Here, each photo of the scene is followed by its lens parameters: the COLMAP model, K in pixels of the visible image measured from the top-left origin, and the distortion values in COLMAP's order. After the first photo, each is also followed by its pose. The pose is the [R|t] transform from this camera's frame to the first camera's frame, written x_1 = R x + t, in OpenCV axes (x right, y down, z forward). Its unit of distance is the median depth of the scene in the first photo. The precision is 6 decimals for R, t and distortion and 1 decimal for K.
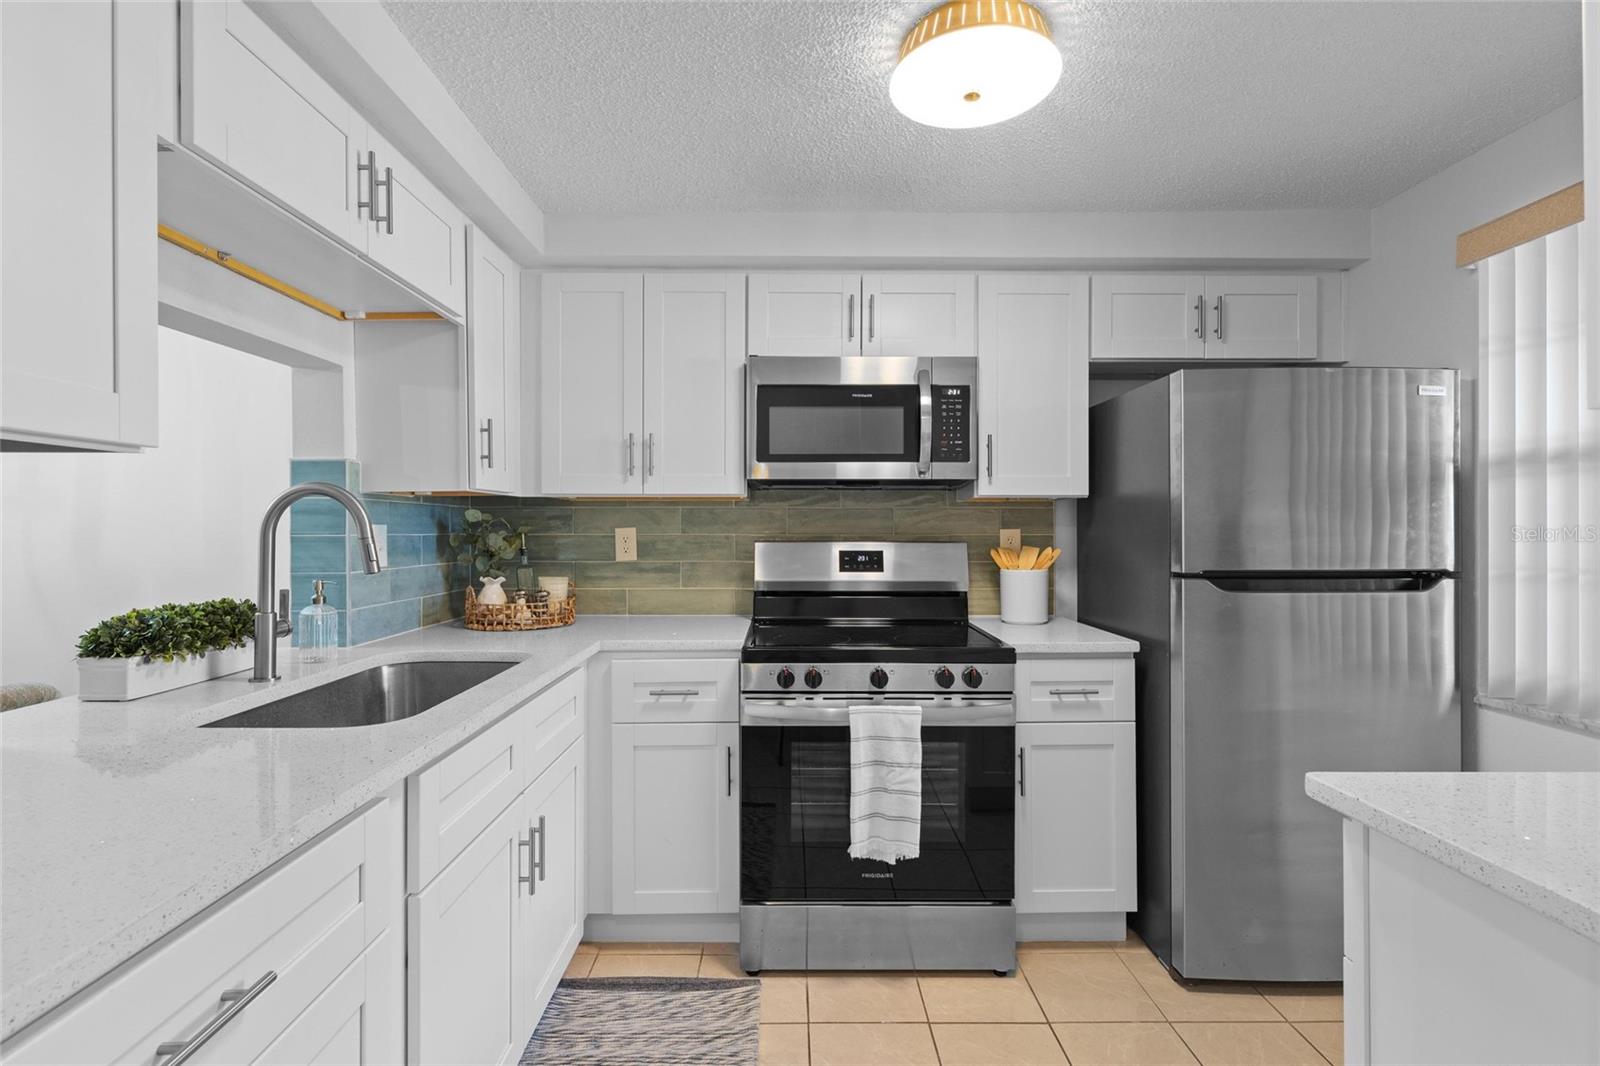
lens RADIAL K [[744.6, 0, 797.2], [0, 744.6, 525.5], [0, 0, 1]] dist [-0.000617, -0.000108]
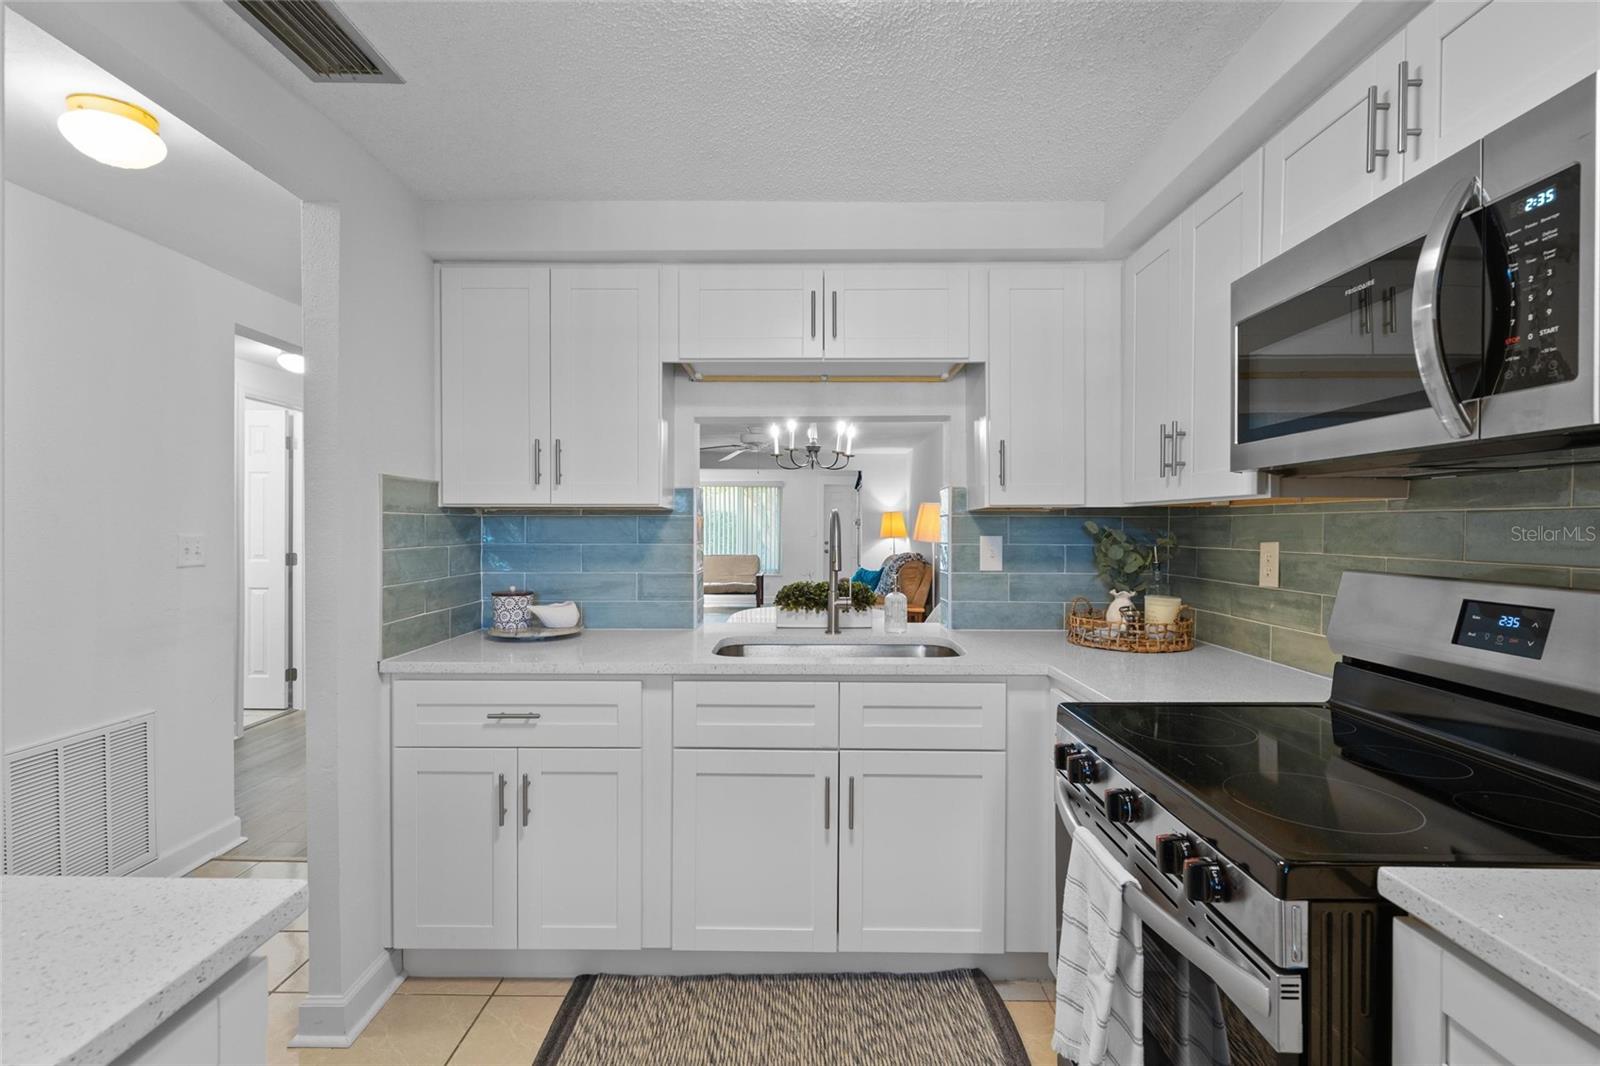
lens RADIAL K [[744.6, 0, 797.8], [0, 744.6, 538.2], [0, 0, 1]] dist [-0.000617, -0.000108]
pose [[-0.018169, 0.015315, -0.999718, 0.556003], [0.001098, 0.999882, 0.015297, -0.014021], [0.999834, -0.000820, -0.018184, 0.591985]]
